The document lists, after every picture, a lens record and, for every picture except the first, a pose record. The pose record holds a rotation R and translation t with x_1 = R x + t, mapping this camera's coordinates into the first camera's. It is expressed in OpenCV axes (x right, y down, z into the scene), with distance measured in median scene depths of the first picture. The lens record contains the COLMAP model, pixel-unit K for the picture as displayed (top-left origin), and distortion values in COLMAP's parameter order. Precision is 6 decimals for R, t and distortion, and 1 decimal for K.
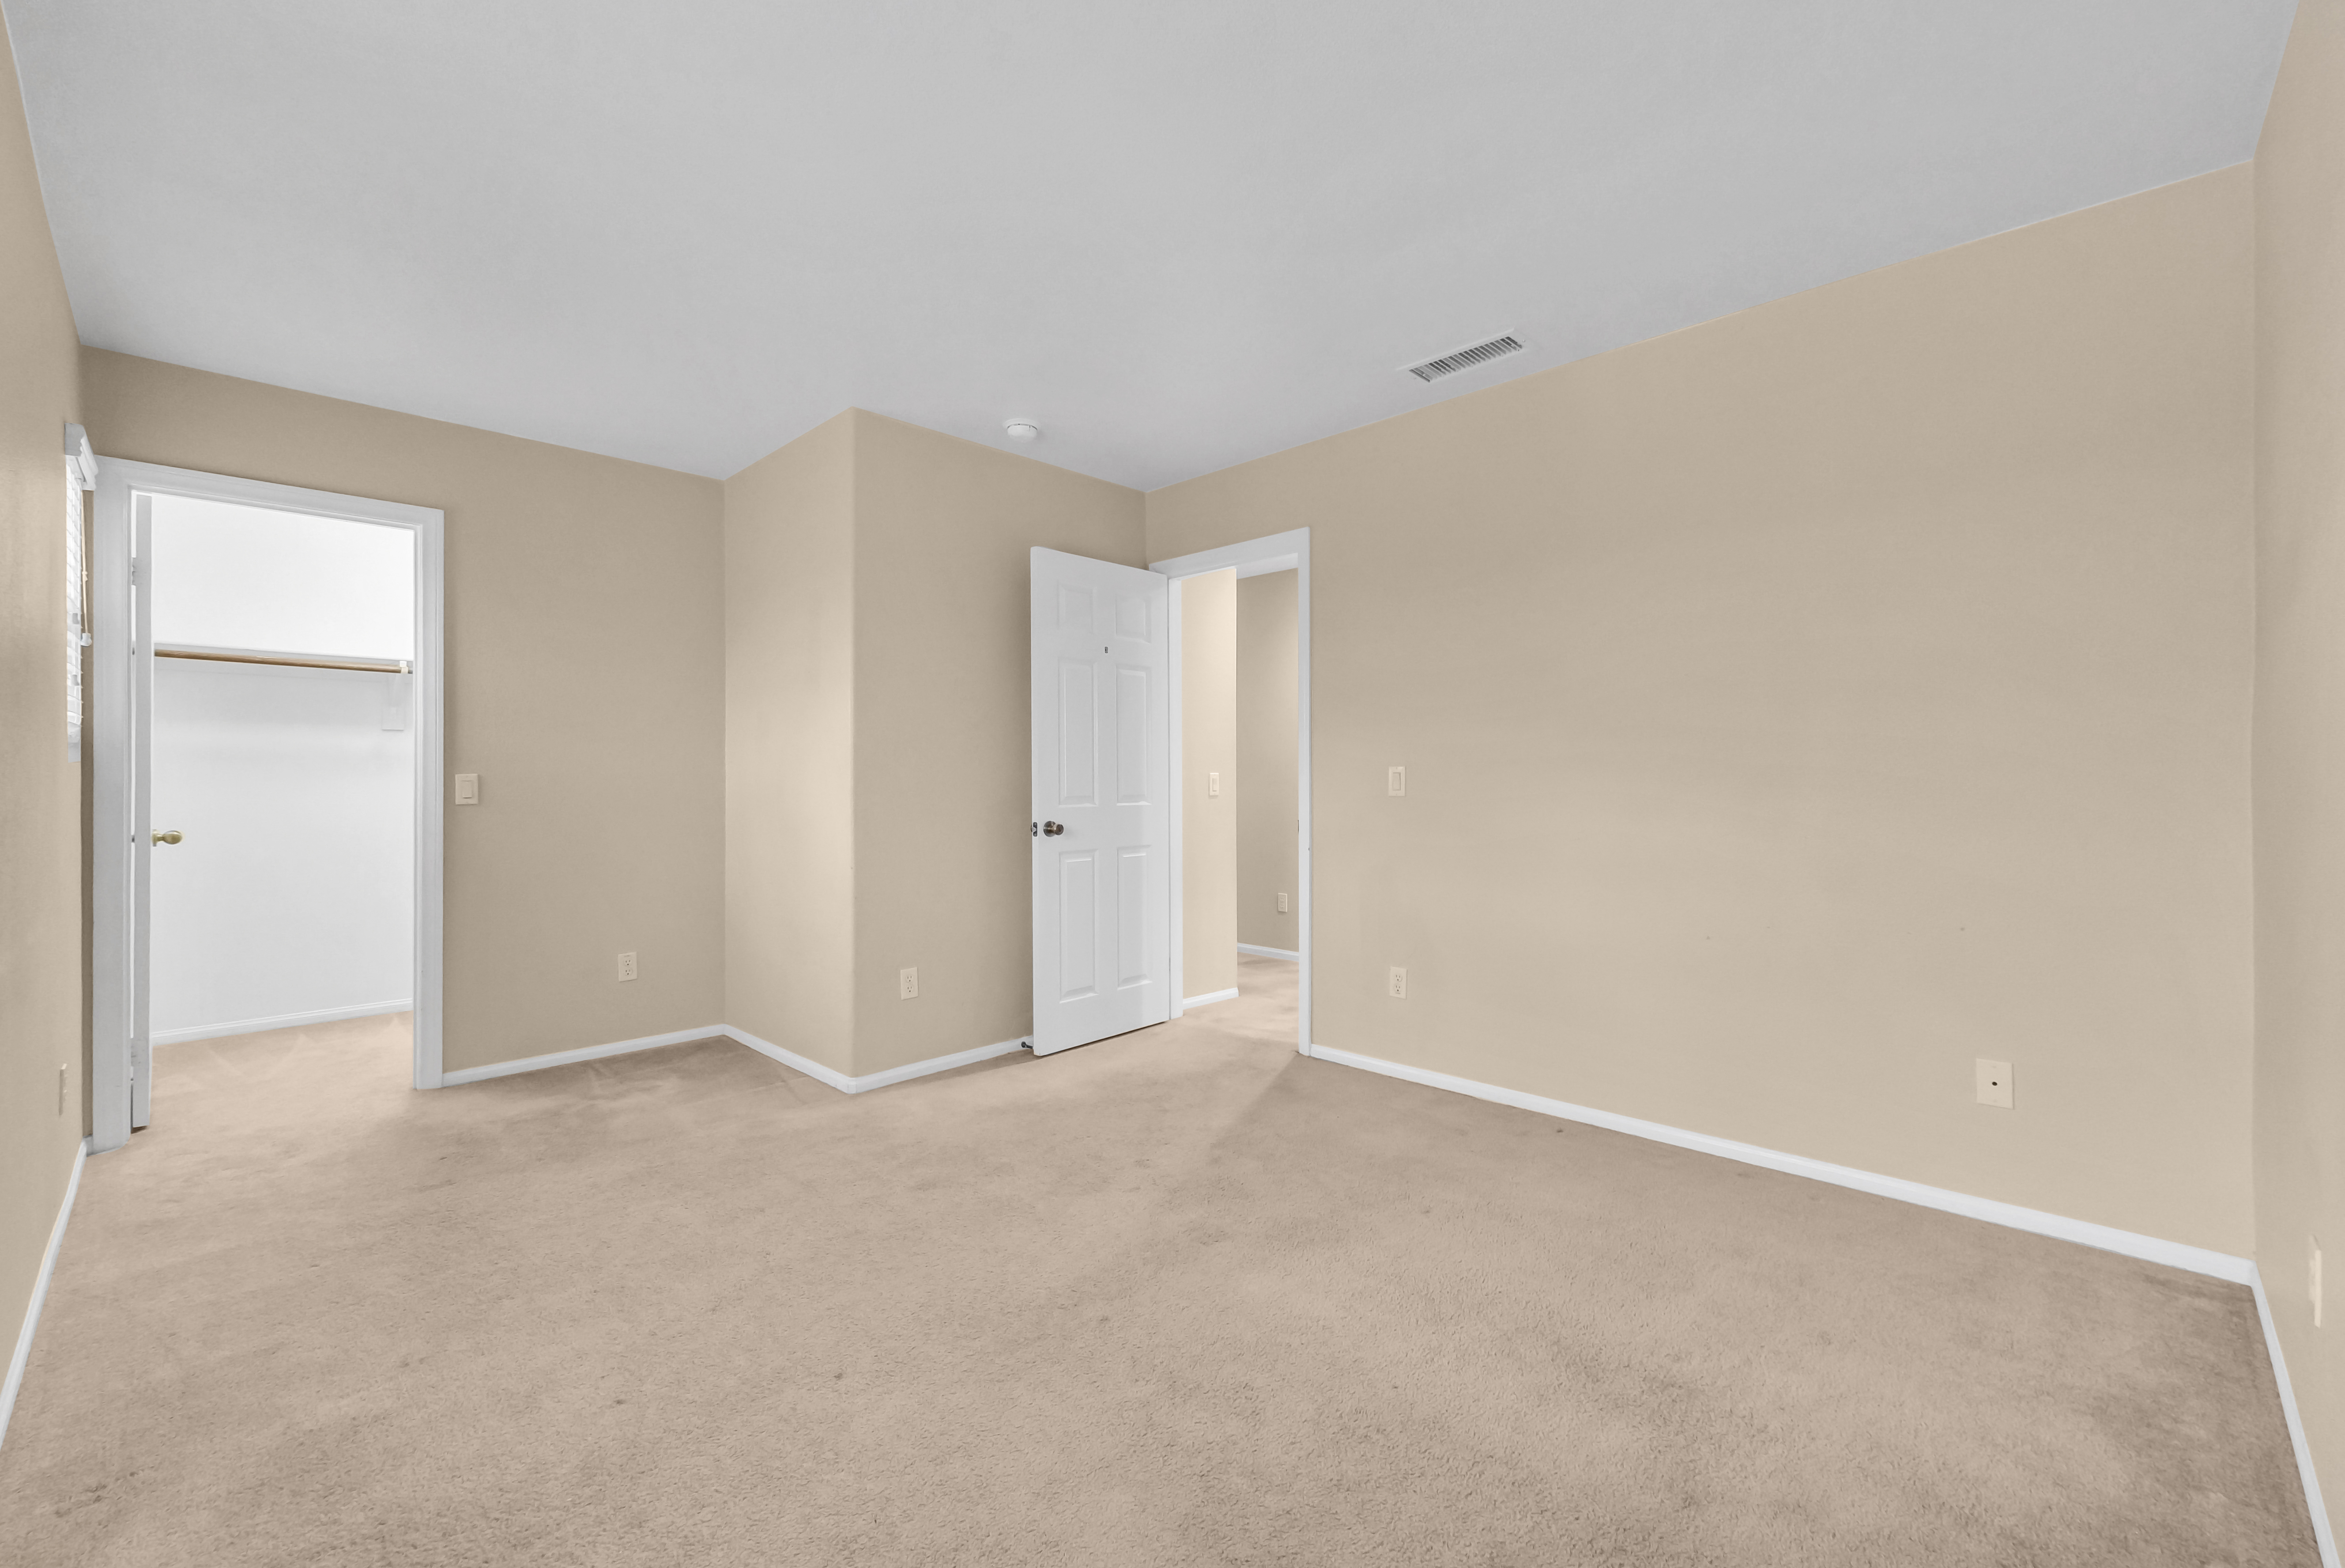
lens RADIAL K [[973.5, 0, 1174.5], [0, 973.5, 773.7], [0, 0, 1]] dist [0.001155, -0.000086]
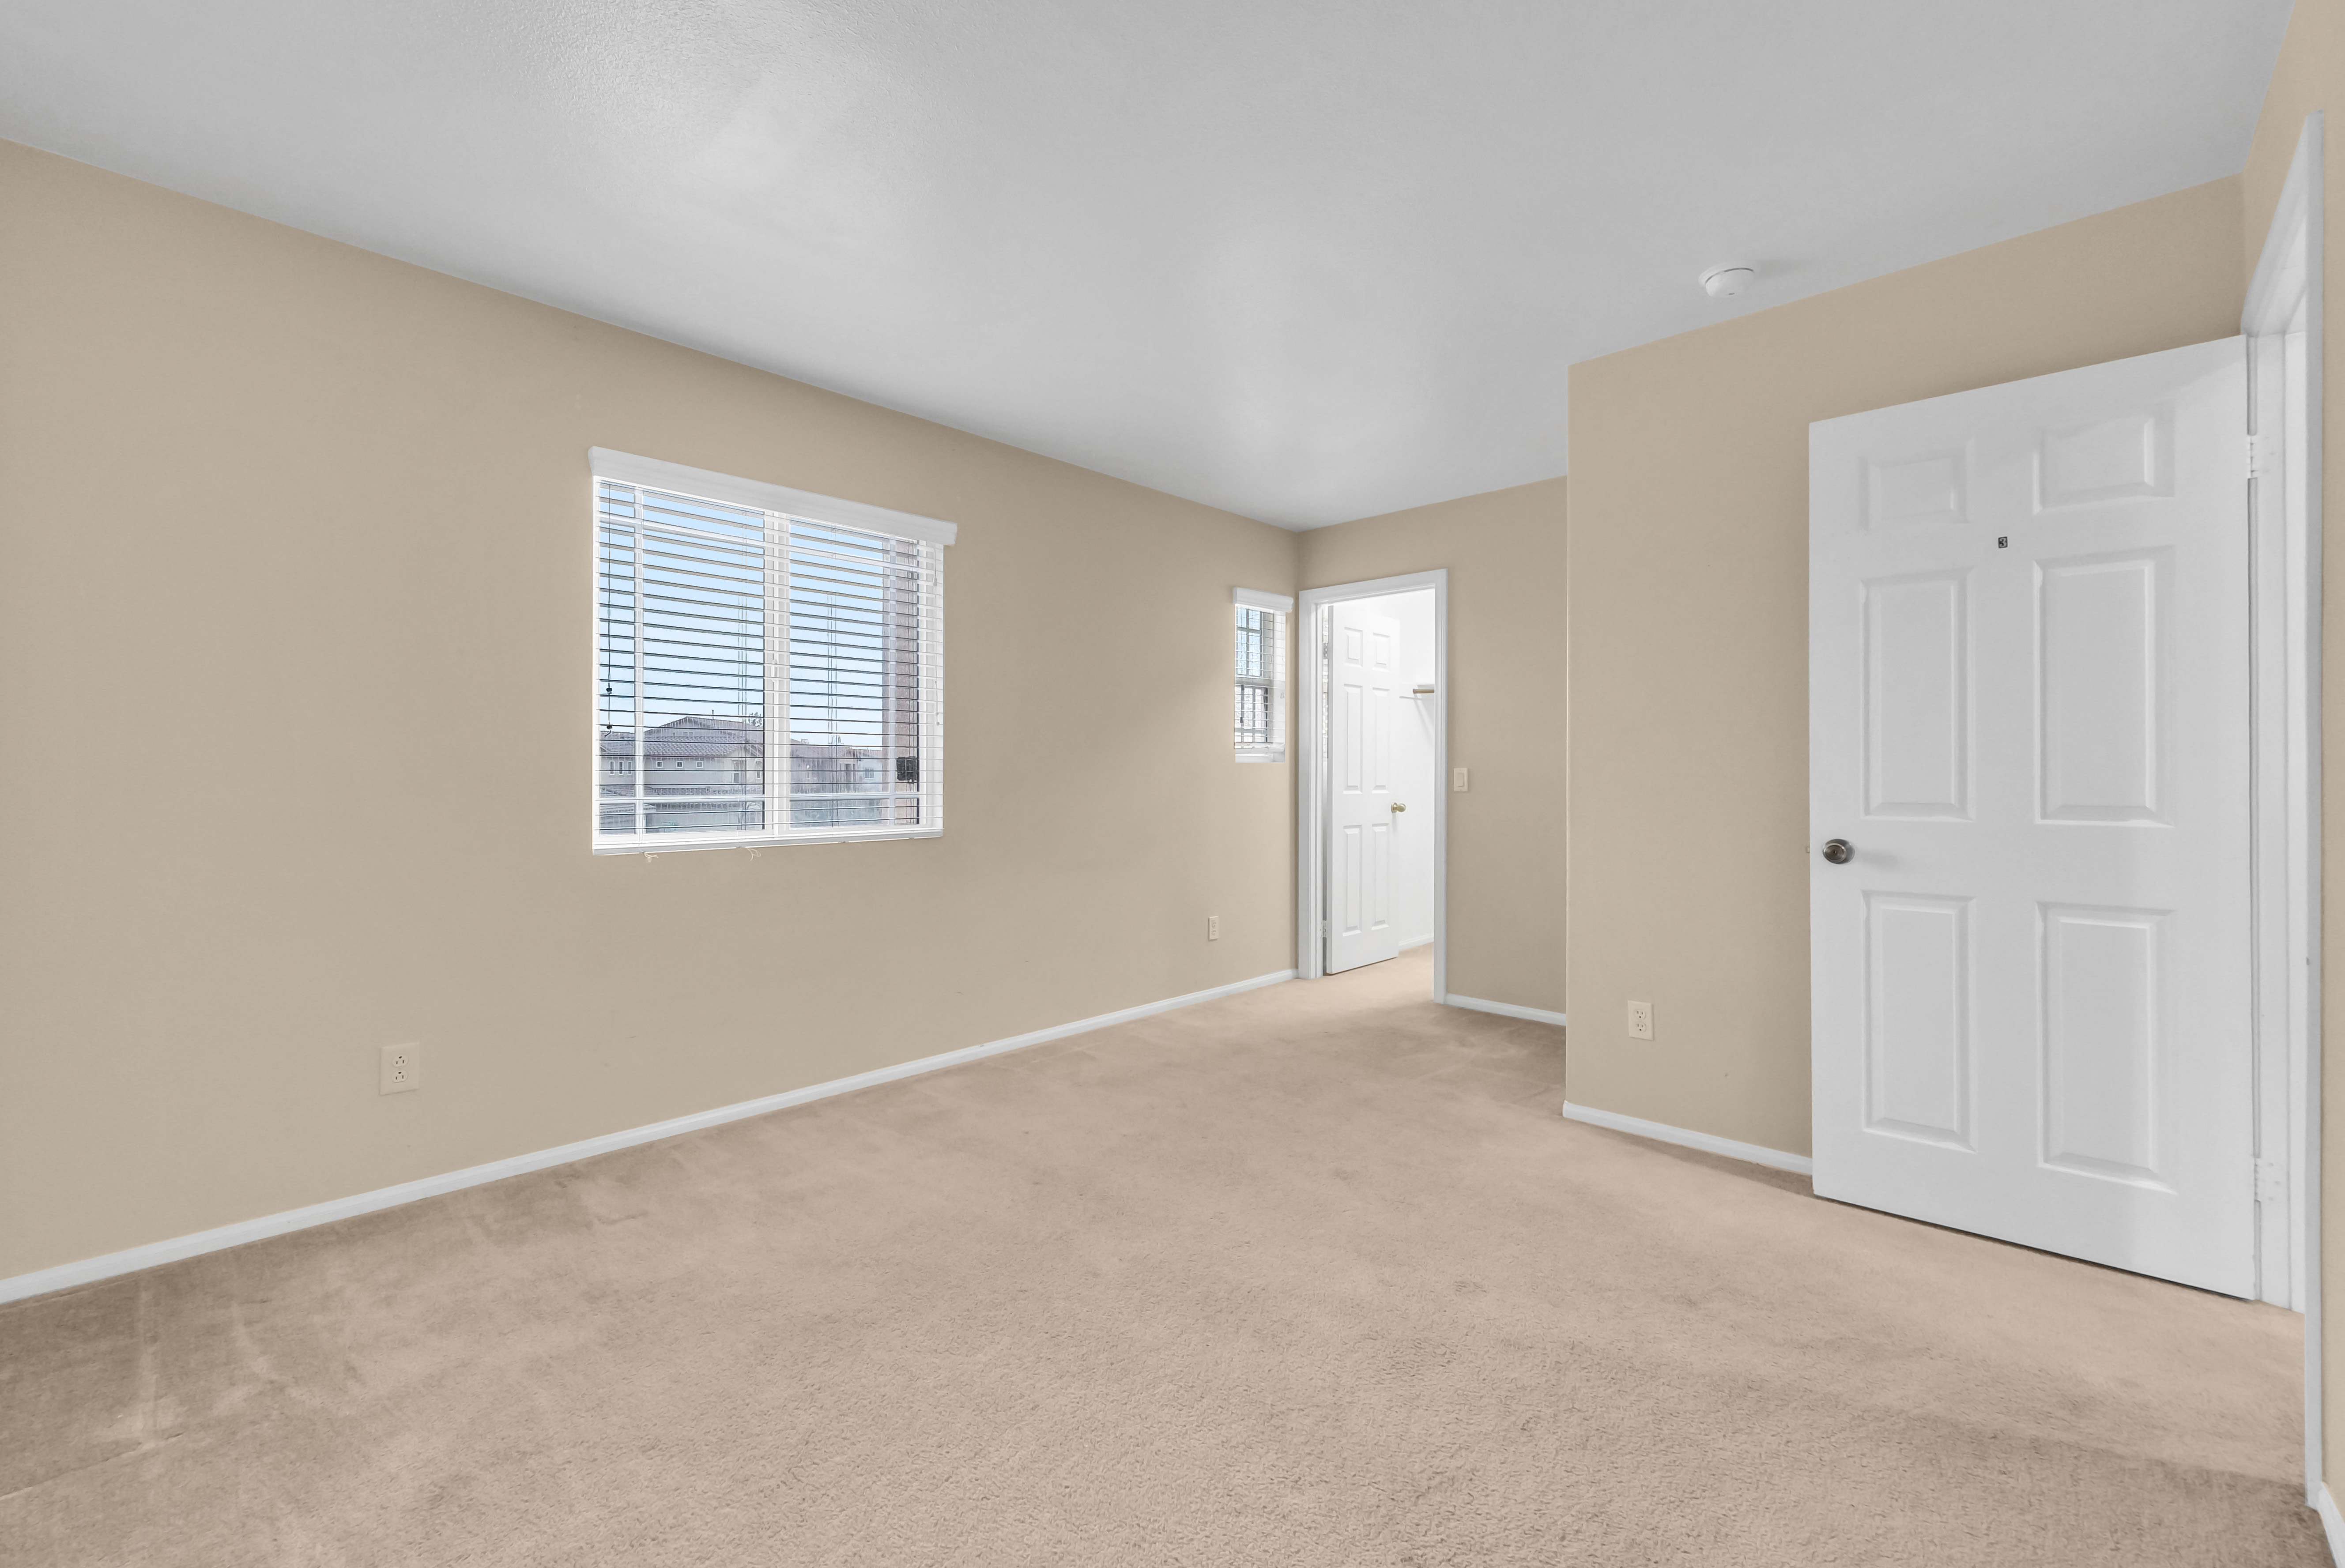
lens RADIAL K [[973.5, 0, 1174.5], [0, 973.5, 773.7], [0, 0, 1]] dist [0.001155, -0.000086]
pose [[0.019384, 0.004750, -0.999801, 0.513640], [-0.001107, 0.999988, 0.004730, 0.002273], [0.999811, 0.001015, 0.019390, 0.551608]]
